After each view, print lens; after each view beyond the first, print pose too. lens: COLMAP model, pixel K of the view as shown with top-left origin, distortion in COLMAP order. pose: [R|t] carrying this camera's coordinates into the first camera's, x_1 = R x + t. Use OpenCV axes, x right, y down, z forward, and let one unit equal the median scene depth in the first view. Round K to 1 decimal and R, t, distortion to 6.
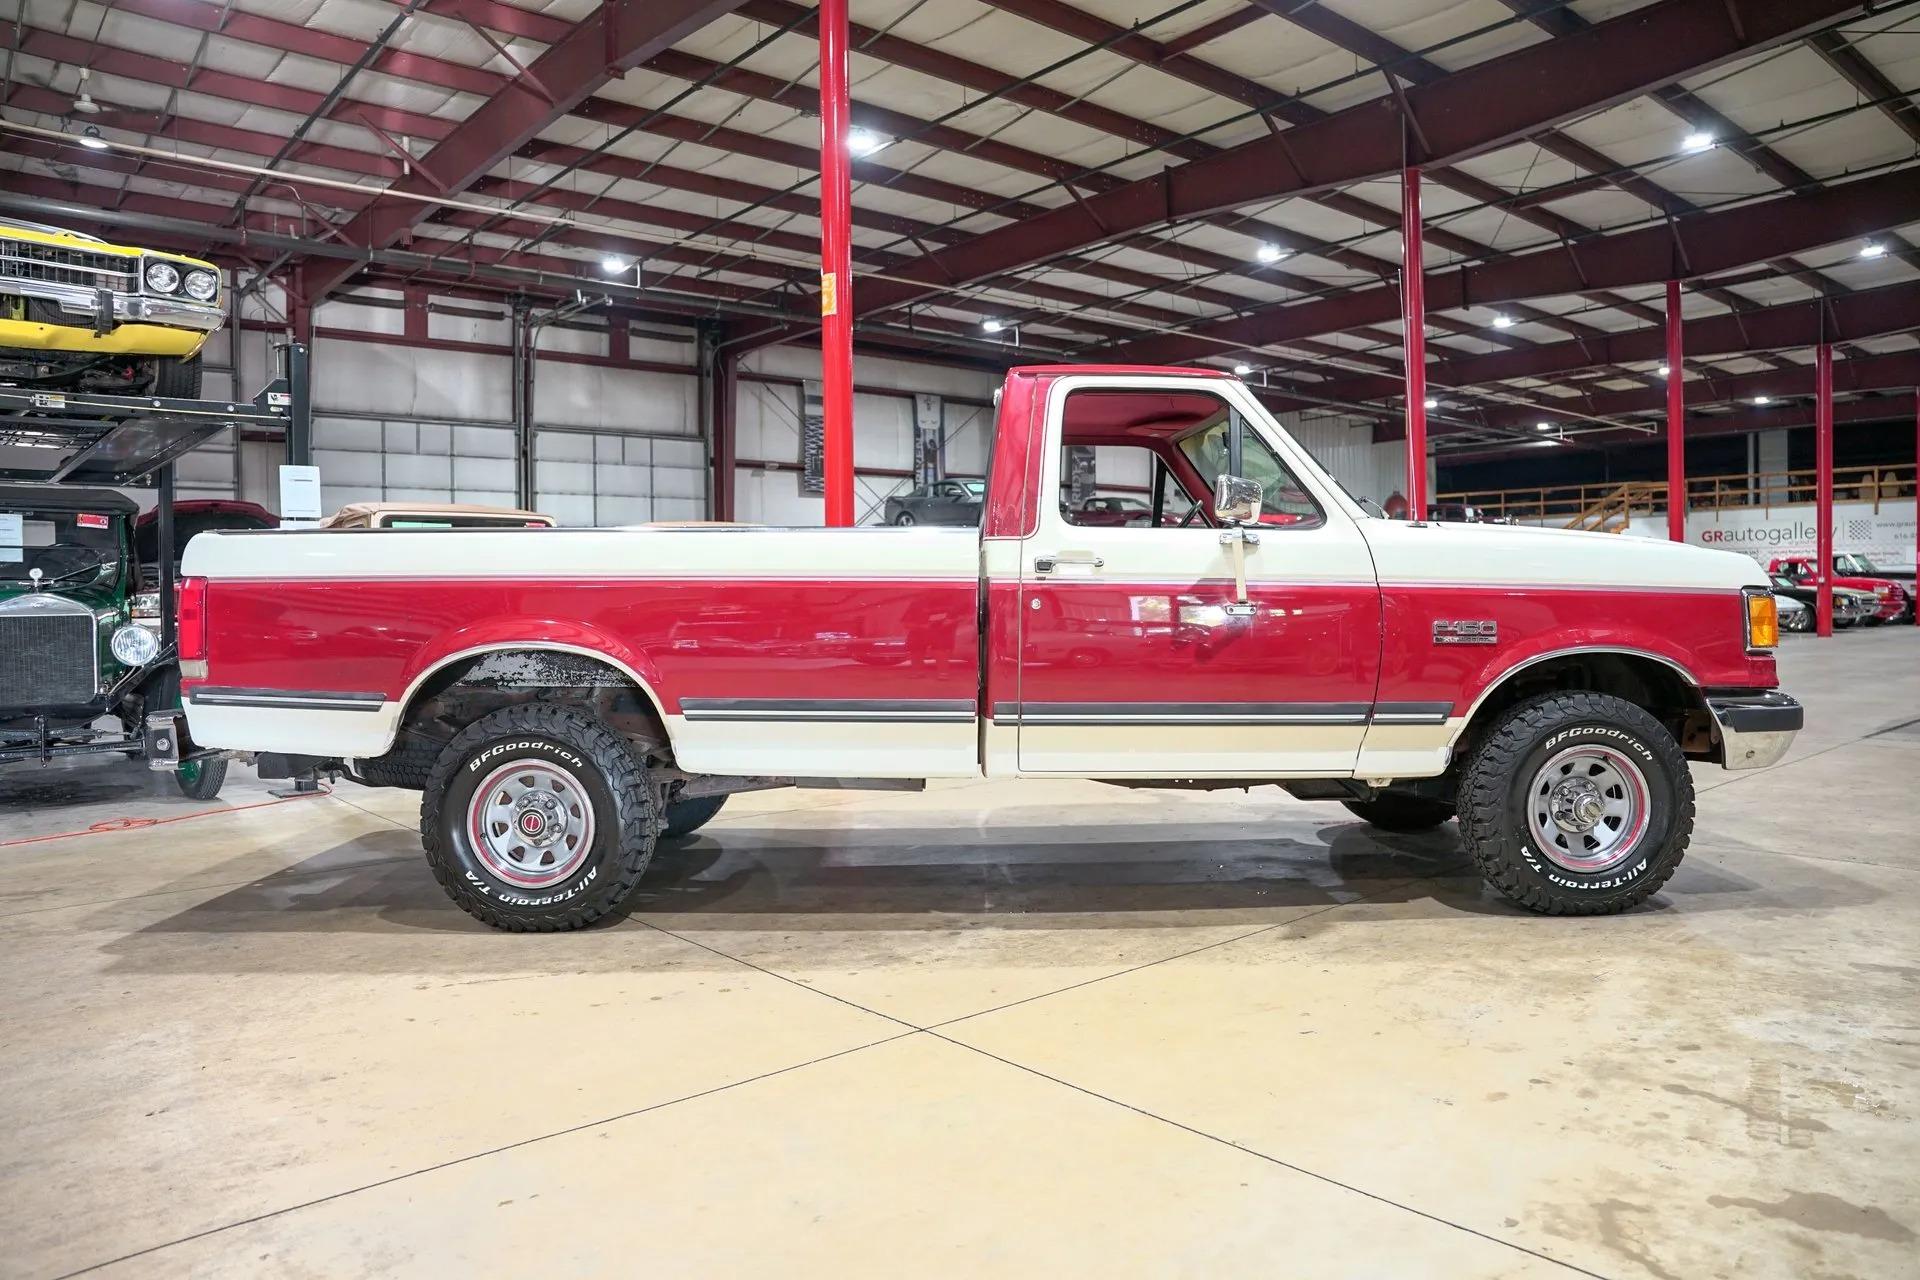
lens RADIAL K [[1303.3, 0, 962.4], [0, 1303.3, 637.4], [0, 0, 1]] dist [-0.131618, 0.094078]
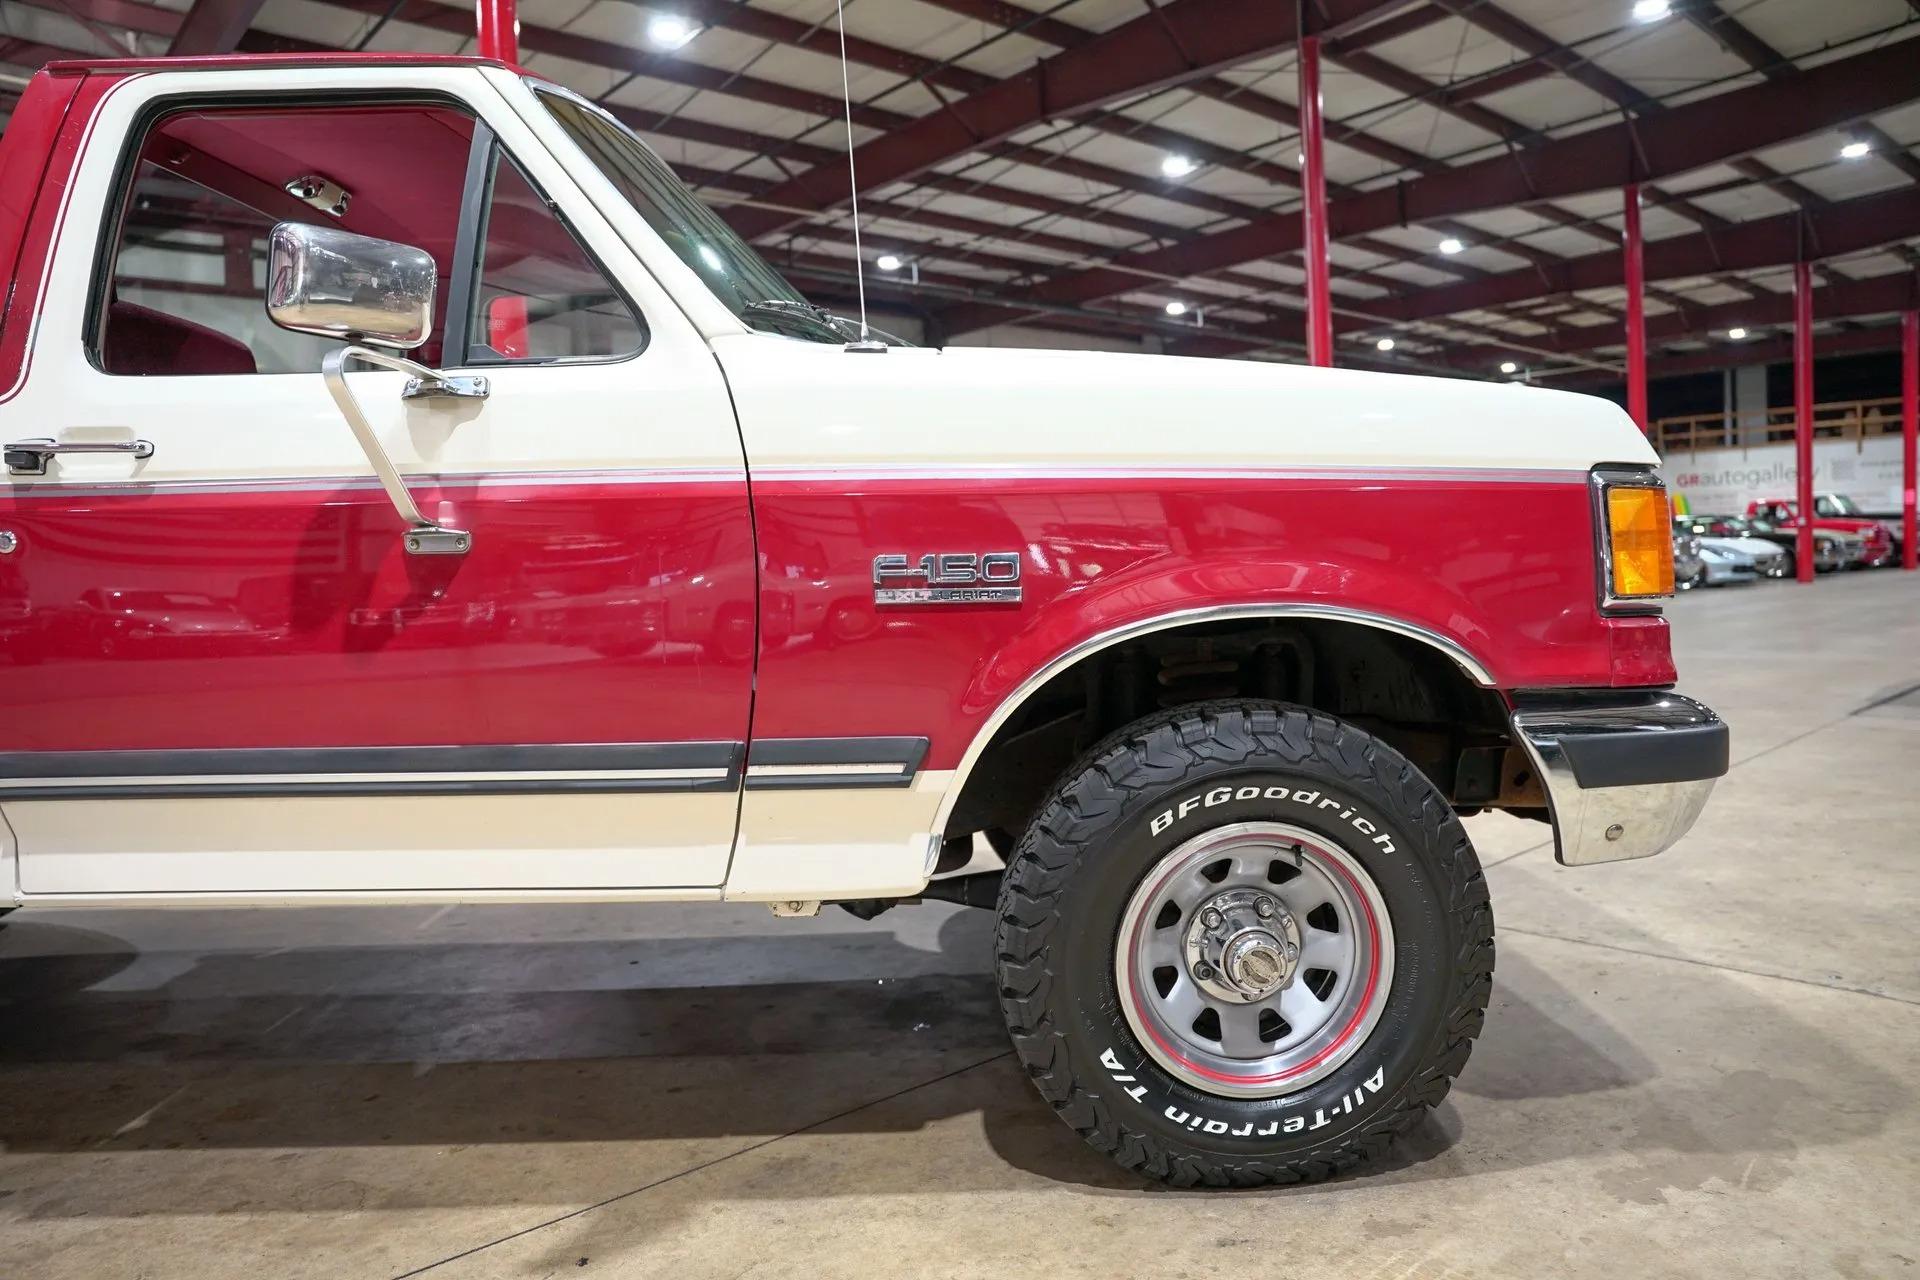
lens RADIAL K [[1303.3, 0, 959.0], [0, 1303.3, 632.4], [0, 0, 1]] dist [-0.131618, 0.094078]
pose [[0.999720, -0.022648, 0.006855, 0.089792], [0.022490, 0.999499, 0.022287, 0.001005], [-0.007356, -0.022127, 0.999728, 0.125608]]
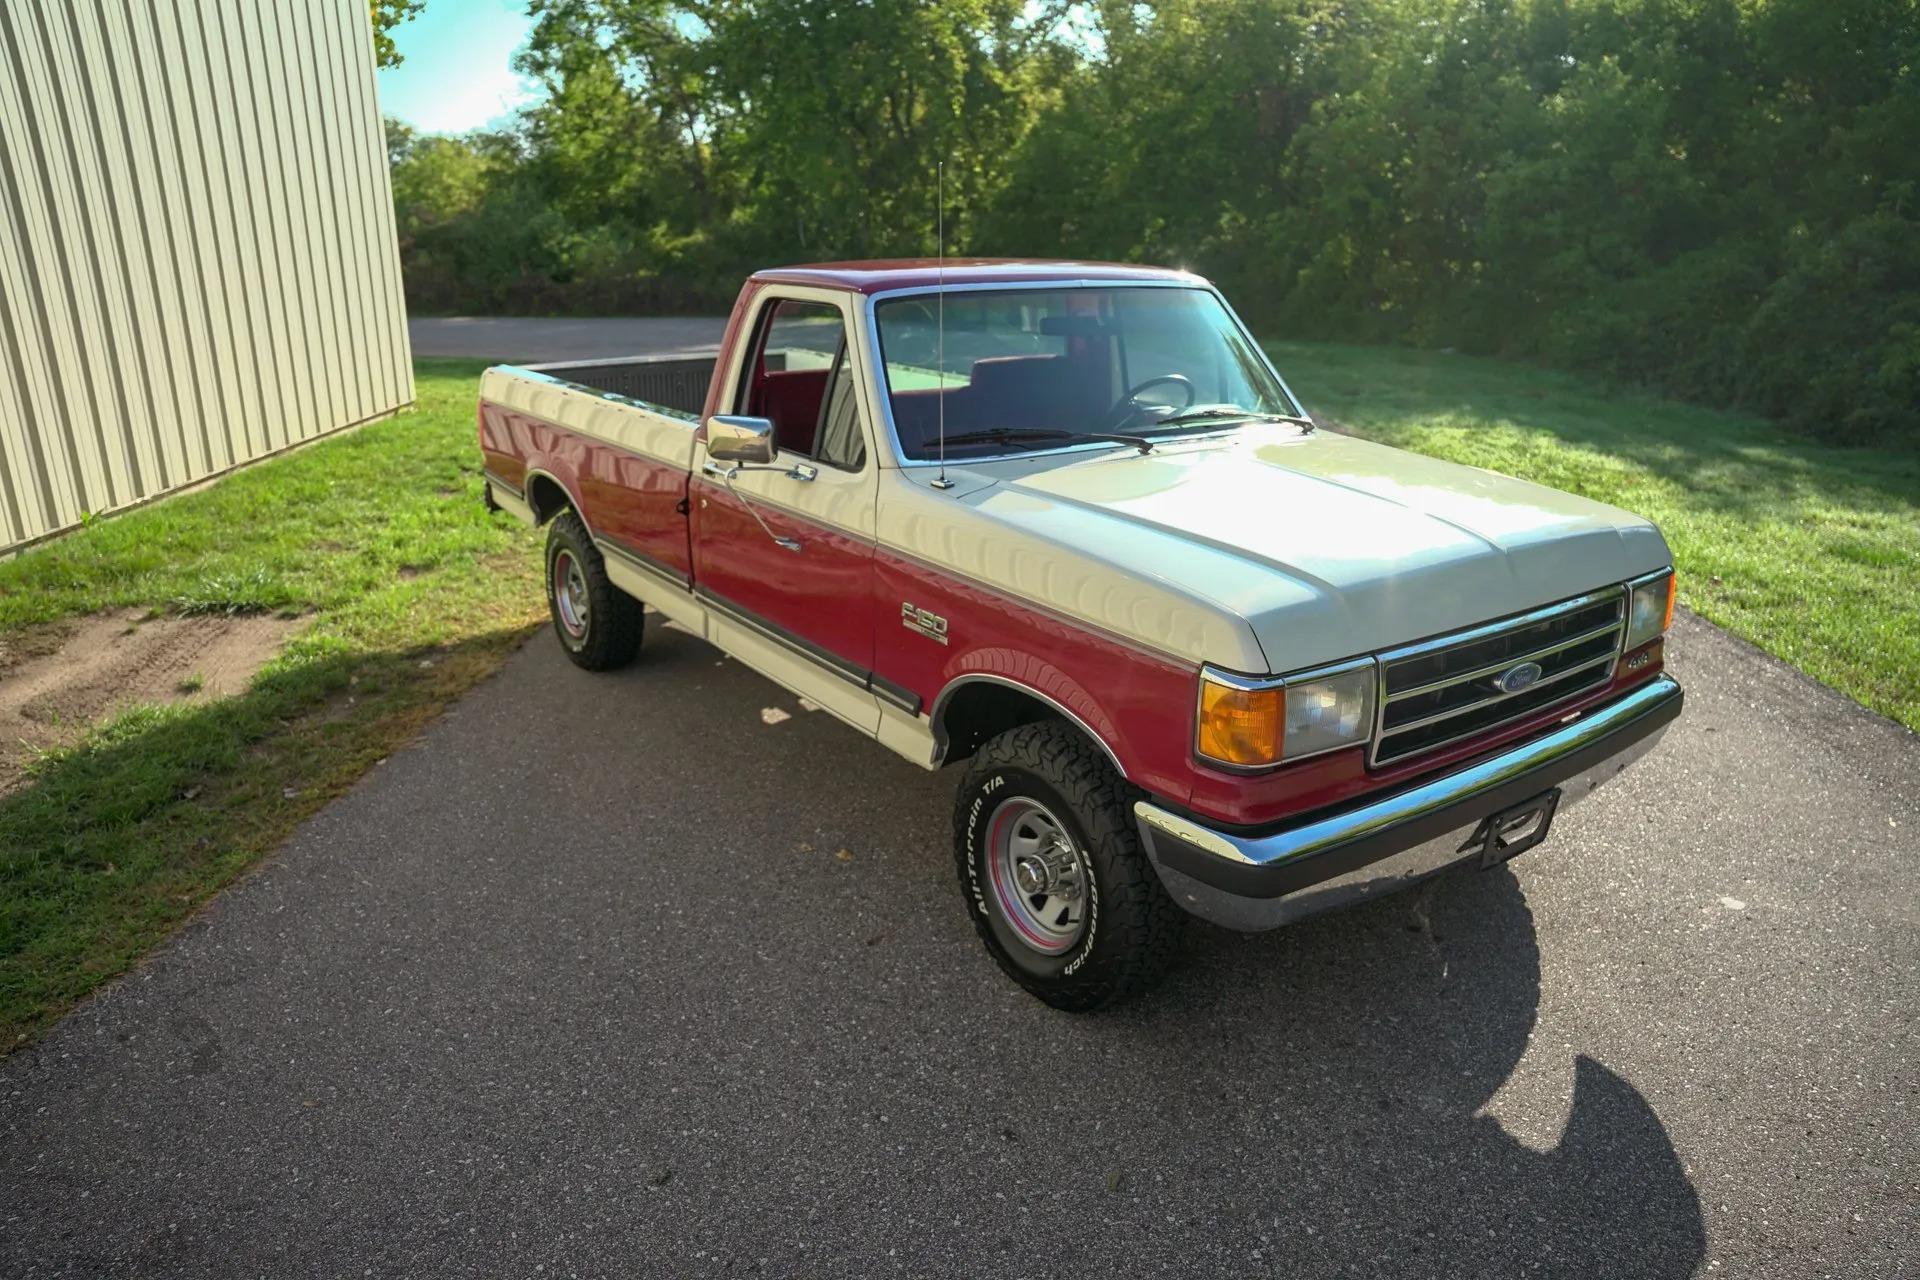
lens RADIAL K [[1303.3, 0, 974.7], [0, 1303.3, 642.9], [0, 0, 1]] dist [-0.131618, 0.094078]
pose [[0.592135, 0.252018, -0.765417, 0.244860], [-0.037249, 0.957383, 0.286408, -0.054410], [0.804977, -0.141081, 0.576288, 0.121065]]
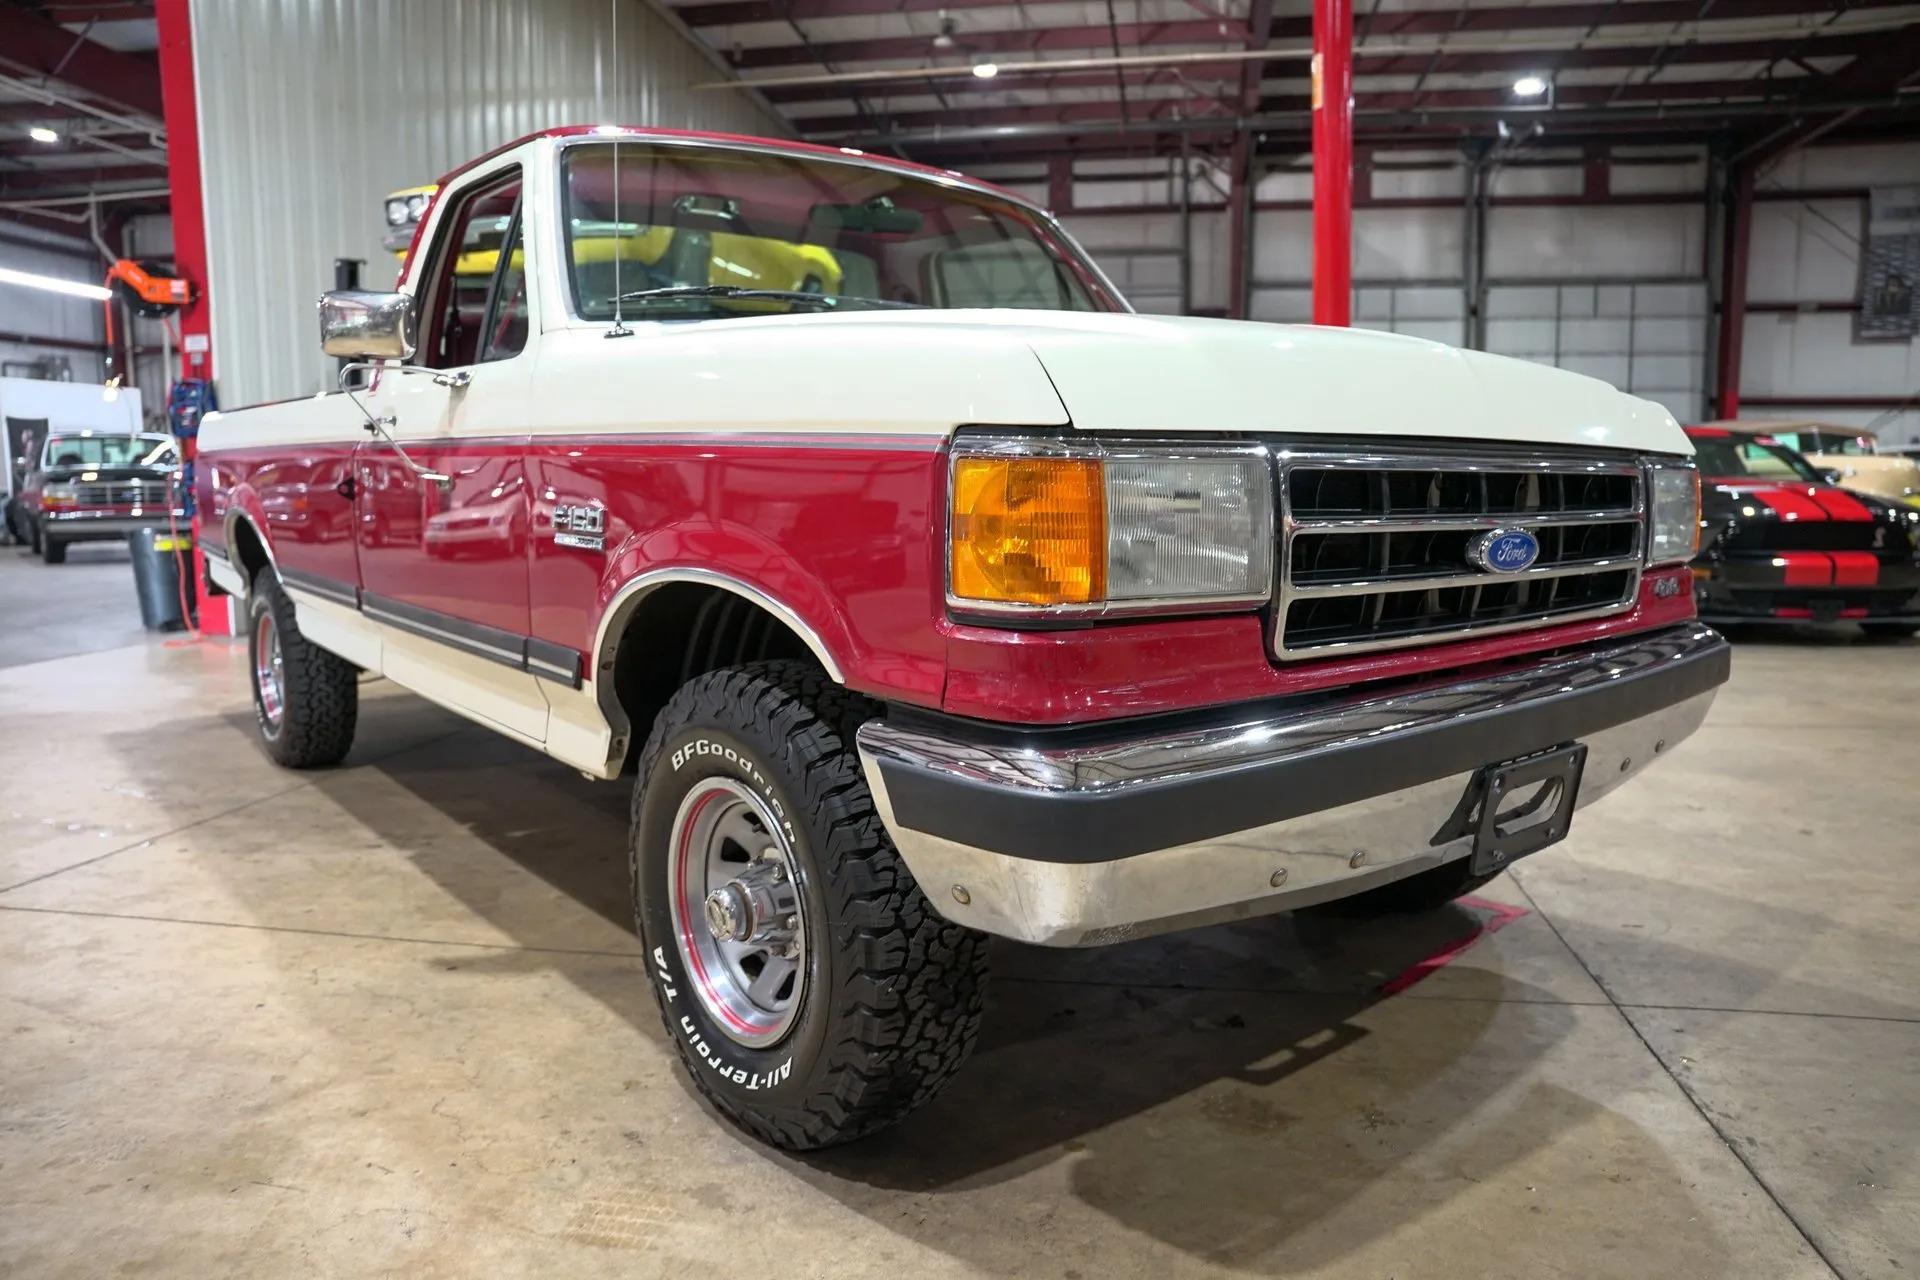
lens RADIAL K [[1303.3, 0, 966.7], [0, 1303.3, 635.2], [0, 0, 1]] dist [-0.131618, 0.094078]
pose [[0.637990, 0.101485, -0.763328, 0.210077], [-0.026492, 0.993583, 0.109956, -0.005269], [0.769589, -0.049929, 0.636585, 0.177342]]
